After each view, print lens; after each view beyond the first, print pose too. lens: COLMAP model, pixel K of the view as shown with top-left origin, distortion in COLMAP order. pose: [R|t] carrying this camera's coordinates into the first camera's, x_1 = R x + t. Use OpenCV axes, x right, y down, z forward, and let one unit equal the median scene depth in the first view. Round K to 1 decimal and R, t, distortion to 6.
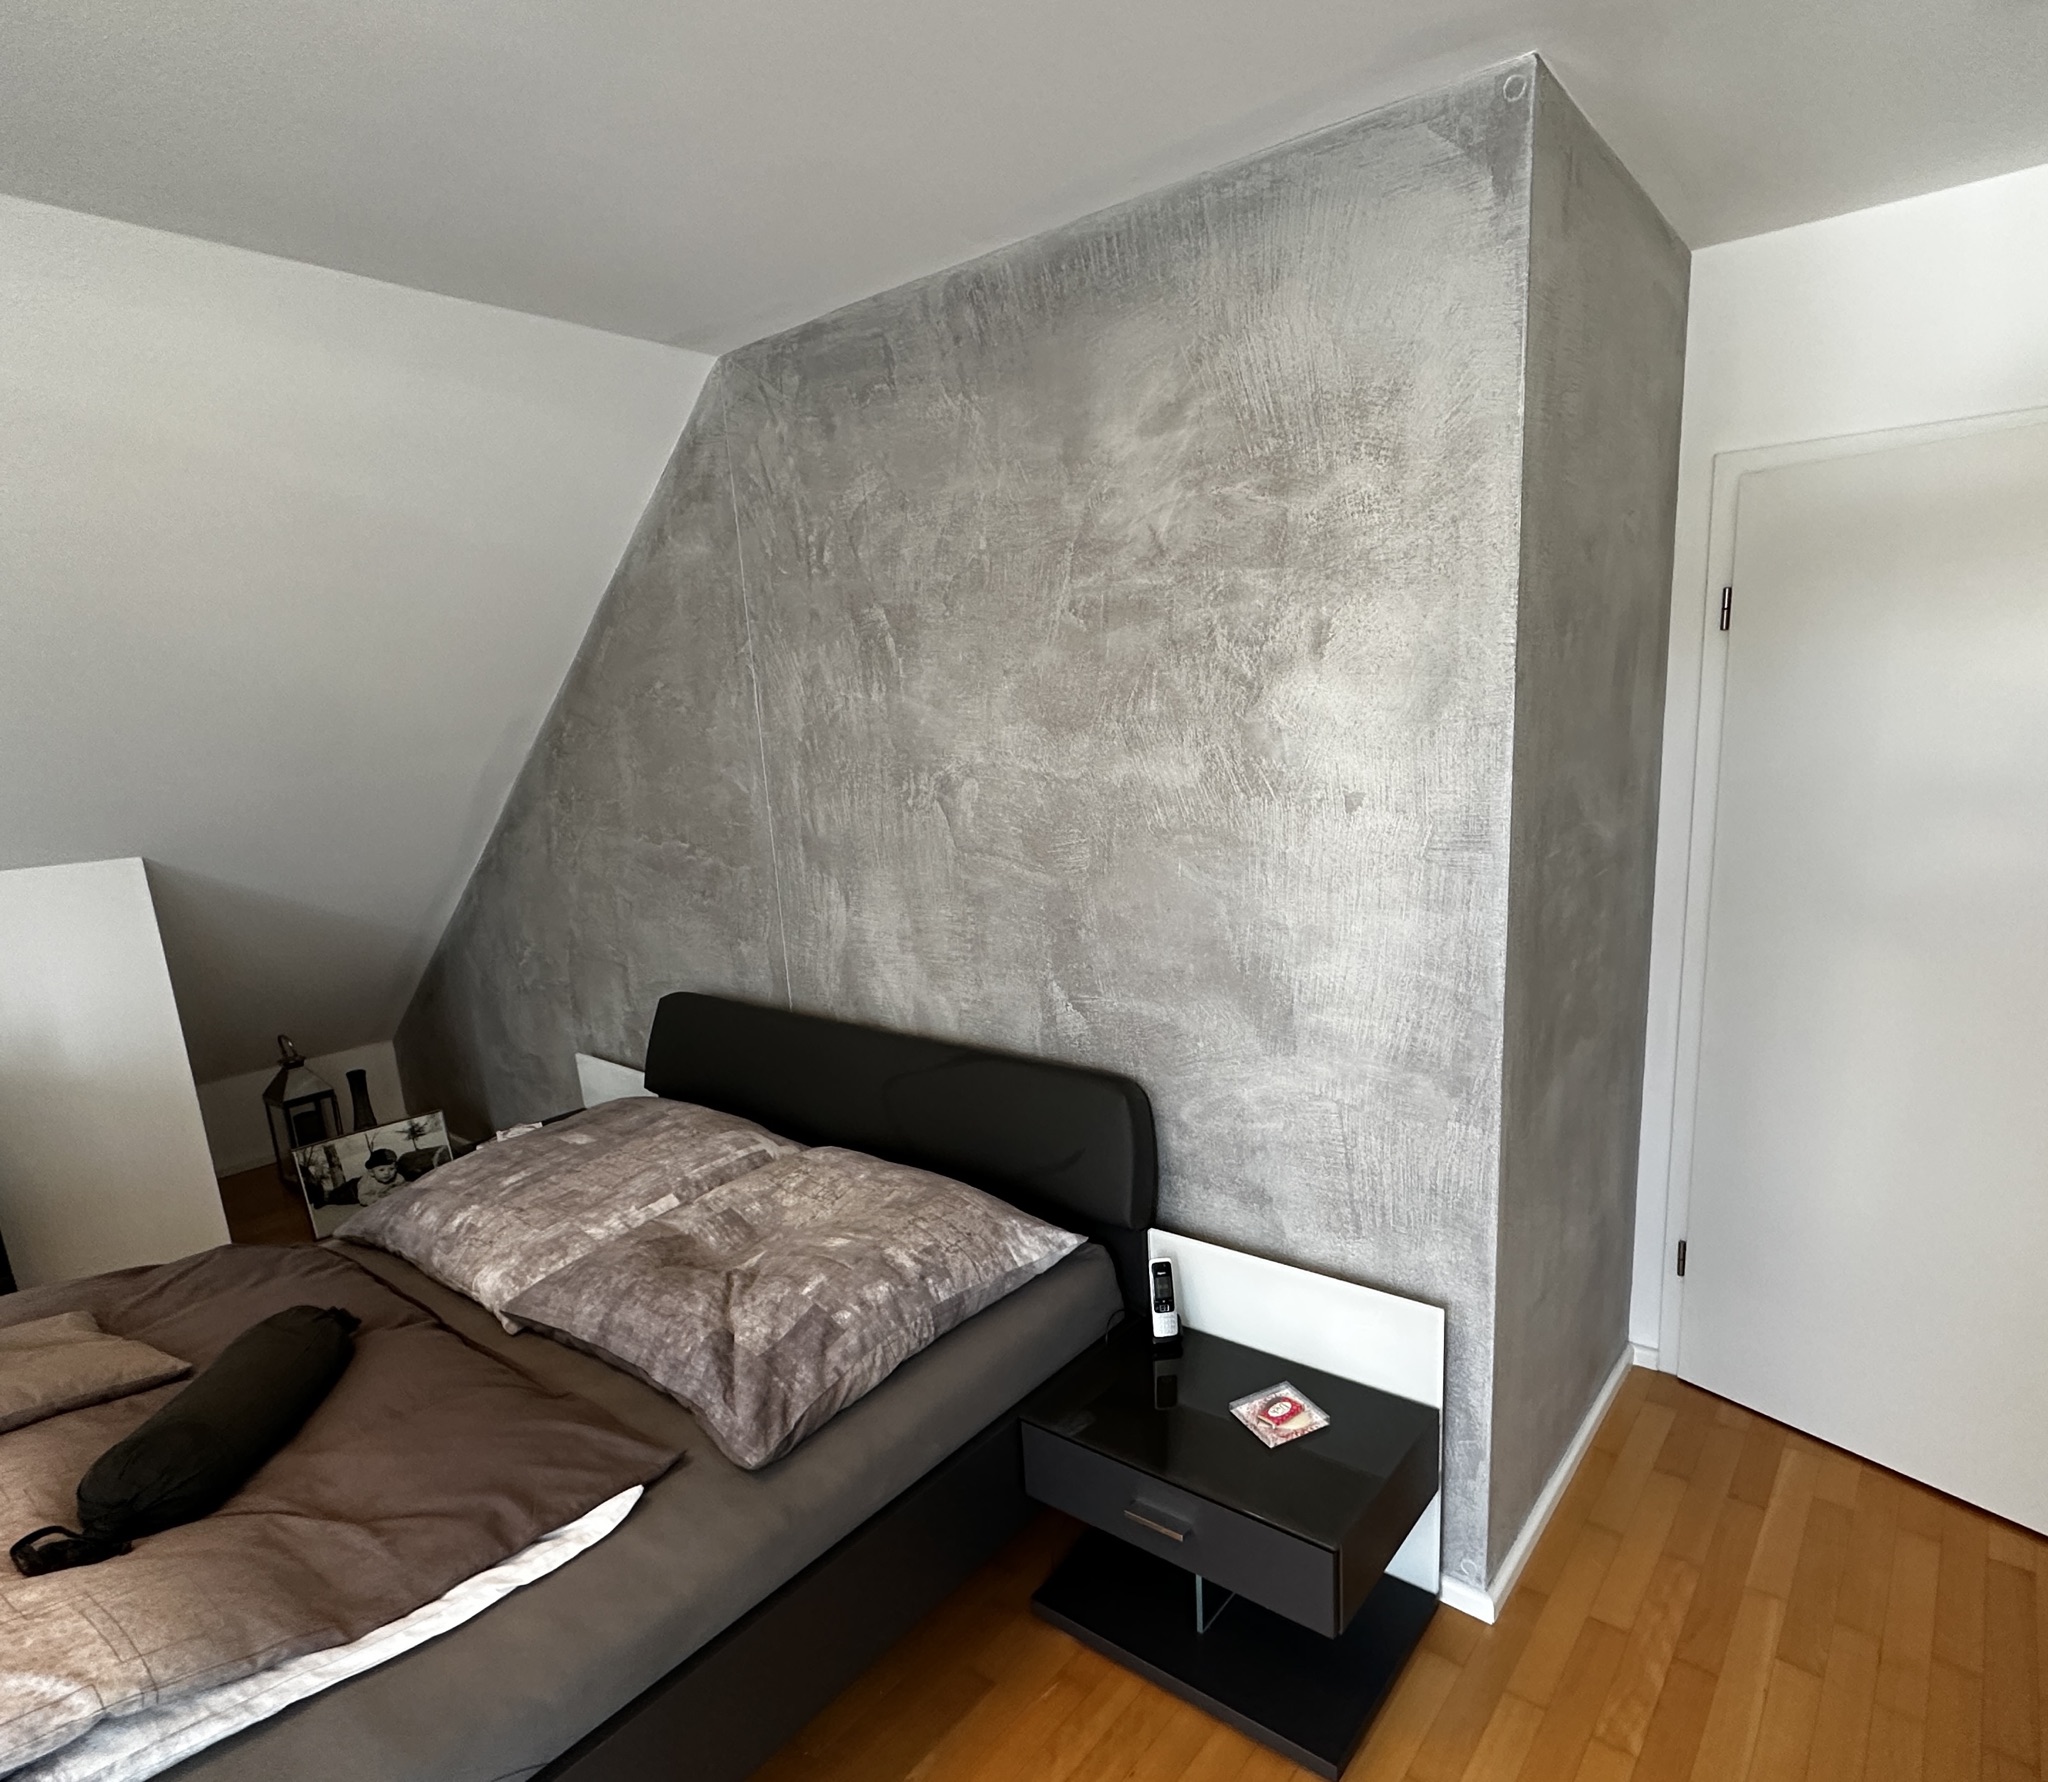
lens RADIAL K [[1168.8, 0, 1107.9], [0, 1168.8, 965.3], [0, 0, 1]] dist [-0.001836, -0.001124]
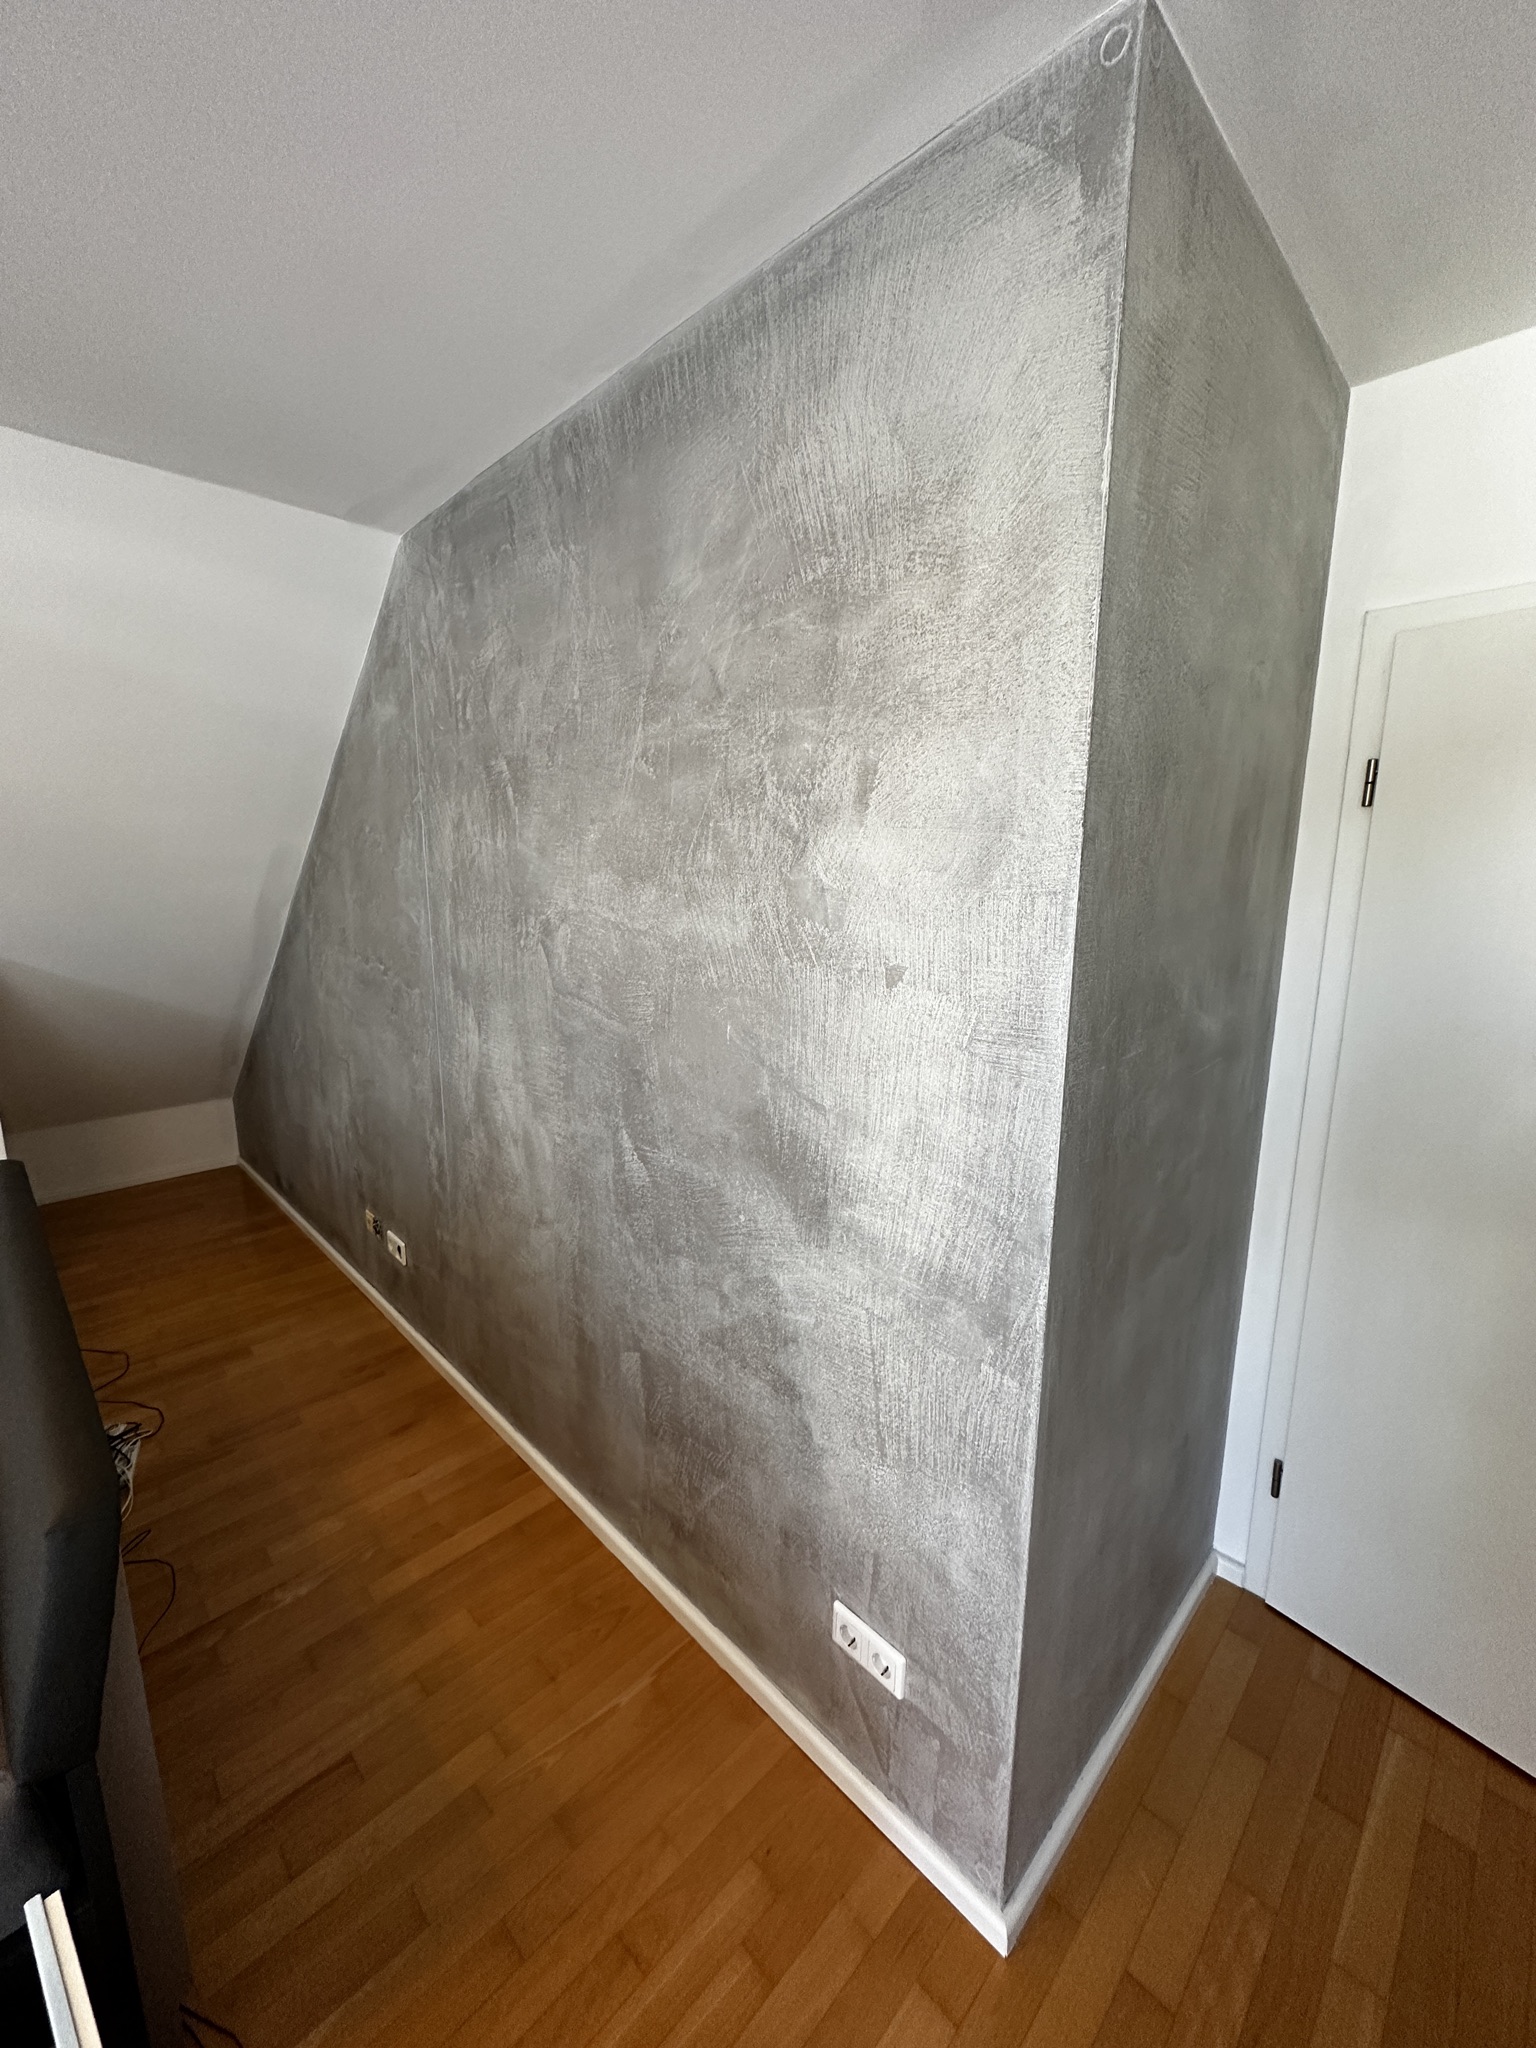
lens RADIAL K [[814.7, 0, 766.7], [0, 814.7, 1027.5], [0, 0, 1]] dist [-0.002909, 0.000182]
pose [[0.989274, 0.072456, -0.126835, 0.178975], [-0.076717, 0.996630, -0.029030, -0.070825], [0.124304, 0.038449, 0.991499, 0.360807]]
